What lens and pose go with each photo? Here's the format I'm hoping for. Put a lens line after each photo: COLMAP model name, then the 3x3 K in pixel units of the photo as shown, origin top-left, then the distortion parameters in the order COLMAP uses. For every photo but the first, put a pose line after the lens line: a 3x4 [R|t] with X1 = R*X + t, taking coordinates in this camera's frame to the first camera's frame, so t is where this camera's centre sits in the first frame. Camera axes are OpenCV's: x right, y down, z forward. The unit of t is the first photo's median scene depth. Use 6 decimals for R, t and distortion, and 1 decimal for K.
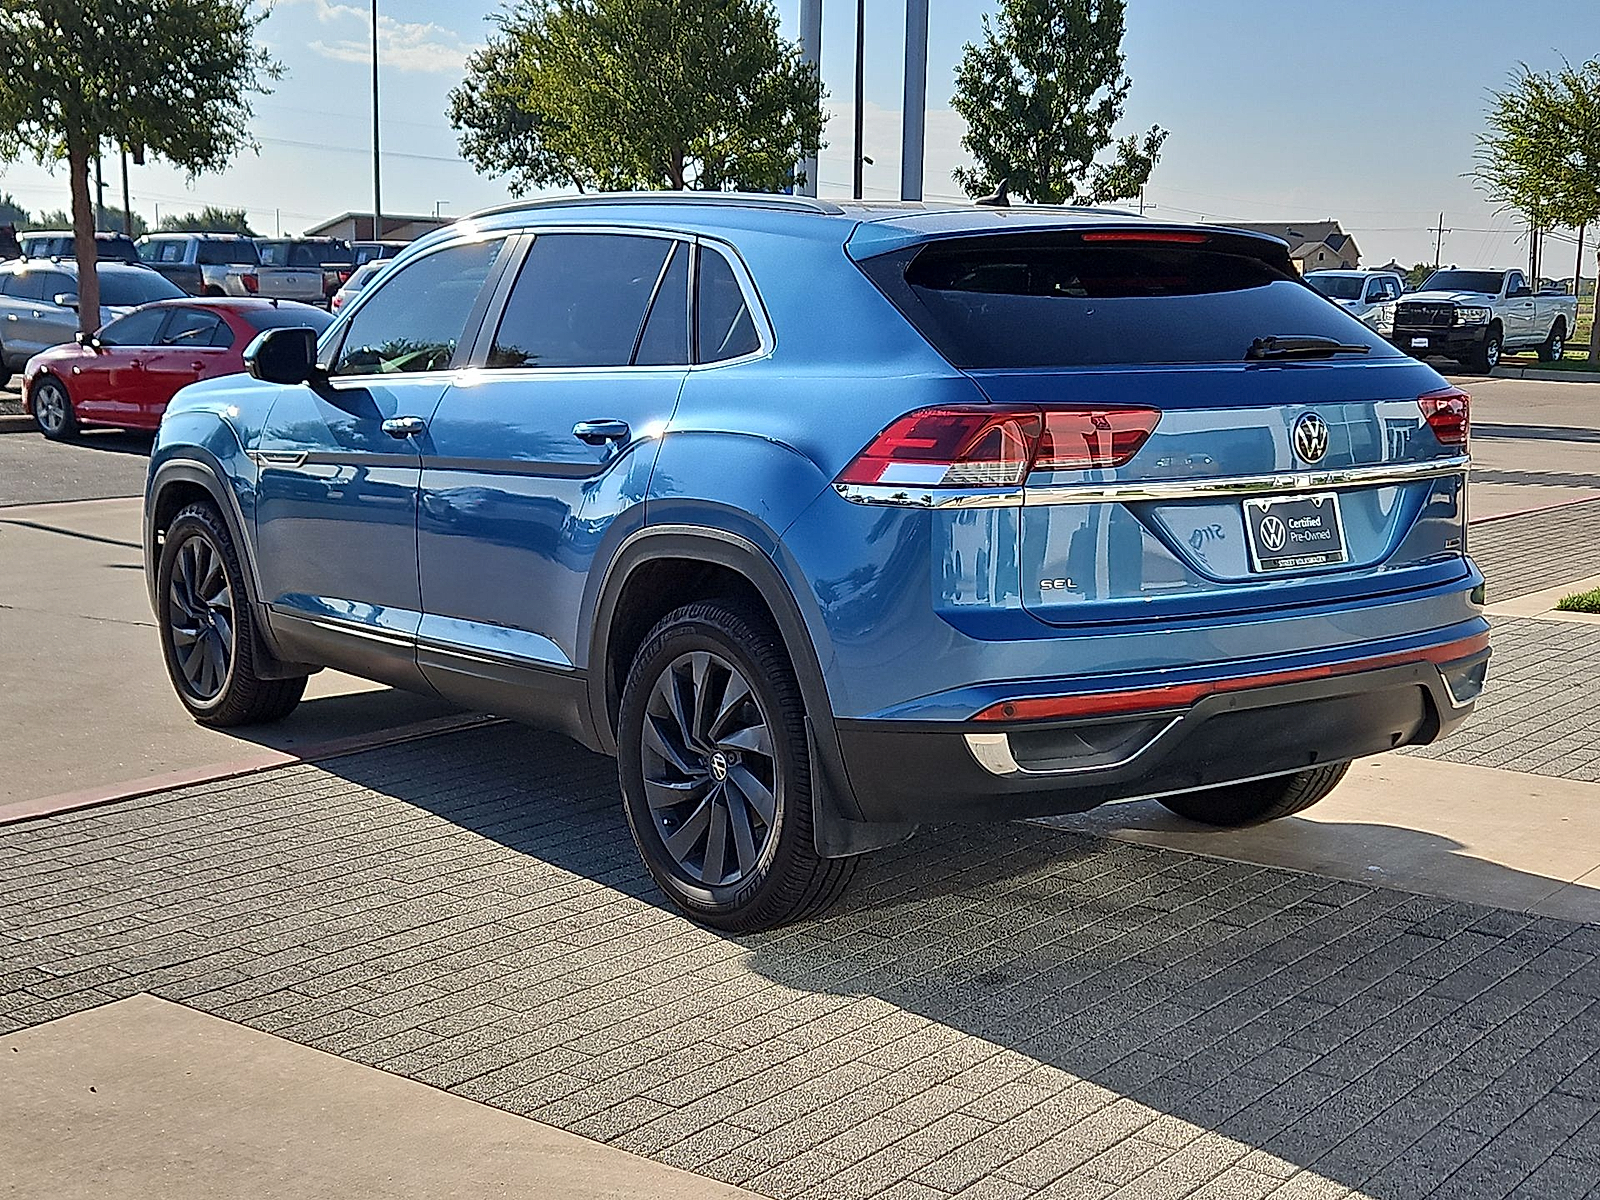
lens RADIAL K [[2102.4, 0, 838.3], [0, 2102.4, 647.5], [0, 0, 1]] dist [0.070834, 0.000000]
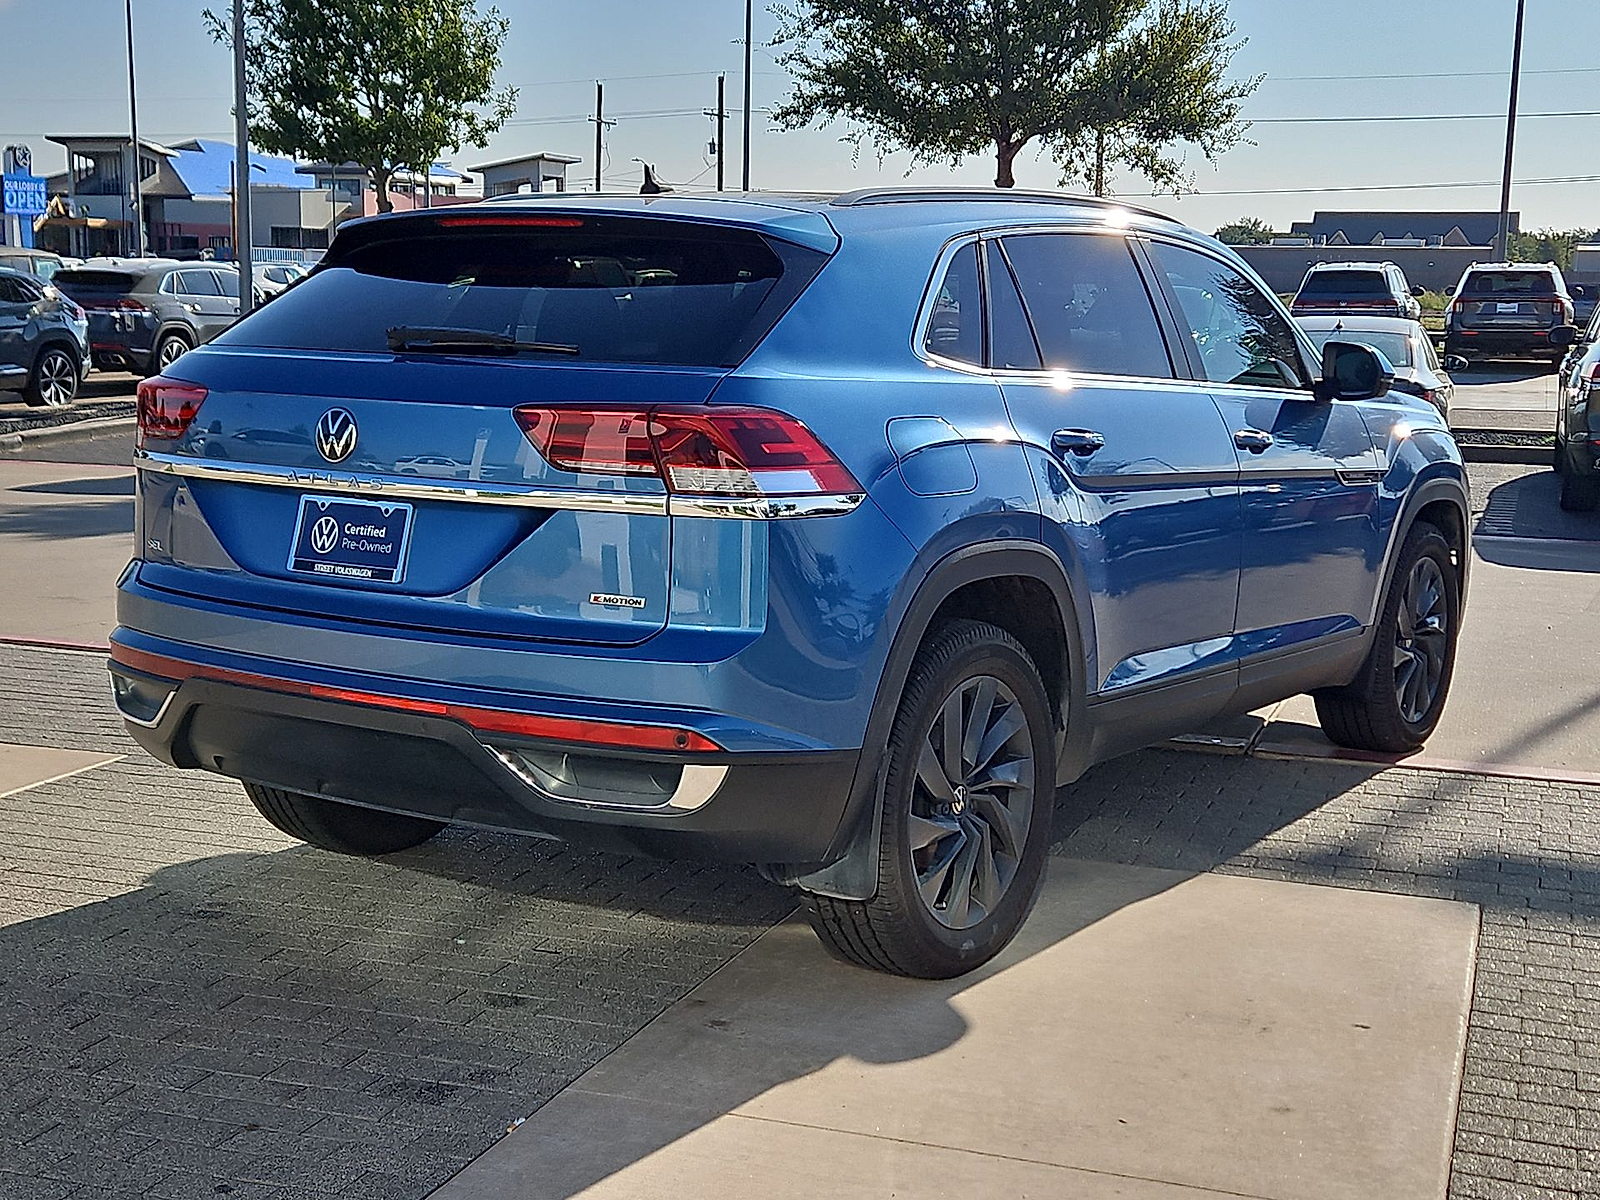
lens RADIAL K [[2102.4, 0, 809.7], [0, 2102.4, 594.1], [0, 0, 1]] dist [0.070834, 0.000000]
pose [[0.330198, 0.131571, -0.934697, 1.129837], [-0.172538, 0.981967, 0.077273, -0.134885], [0.928008, 0.135756, 0.346945, 0.866999]]
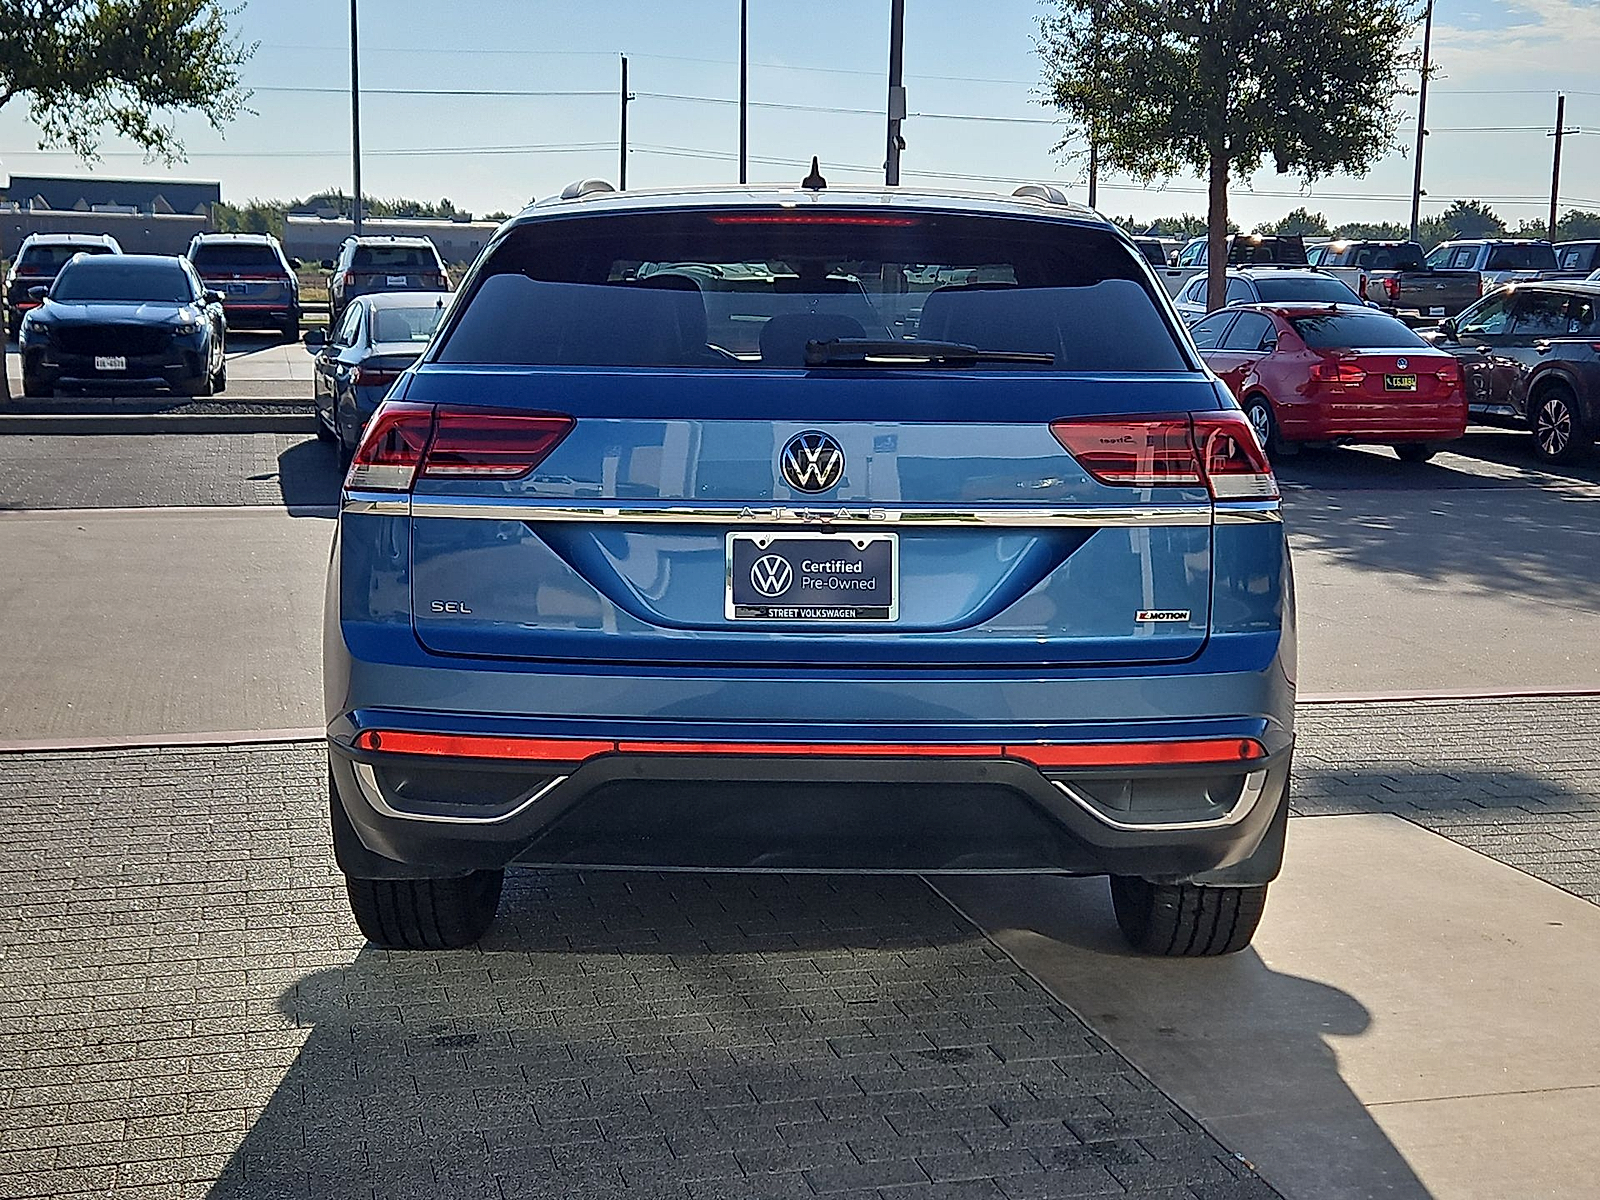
lens RADIAL K [[2102.4, 0, 815.0], [0, 2102.4, 602.4], [0, 0, 1]] dist [0.070834, 0.000000]
pose [[0.795365, 0.093093, -0.598939, 0.700882], [-0.107114, 0.994171, 0.012282, -0.054774], [0.596591, 0.054386, 0.800701, 0.349791]]
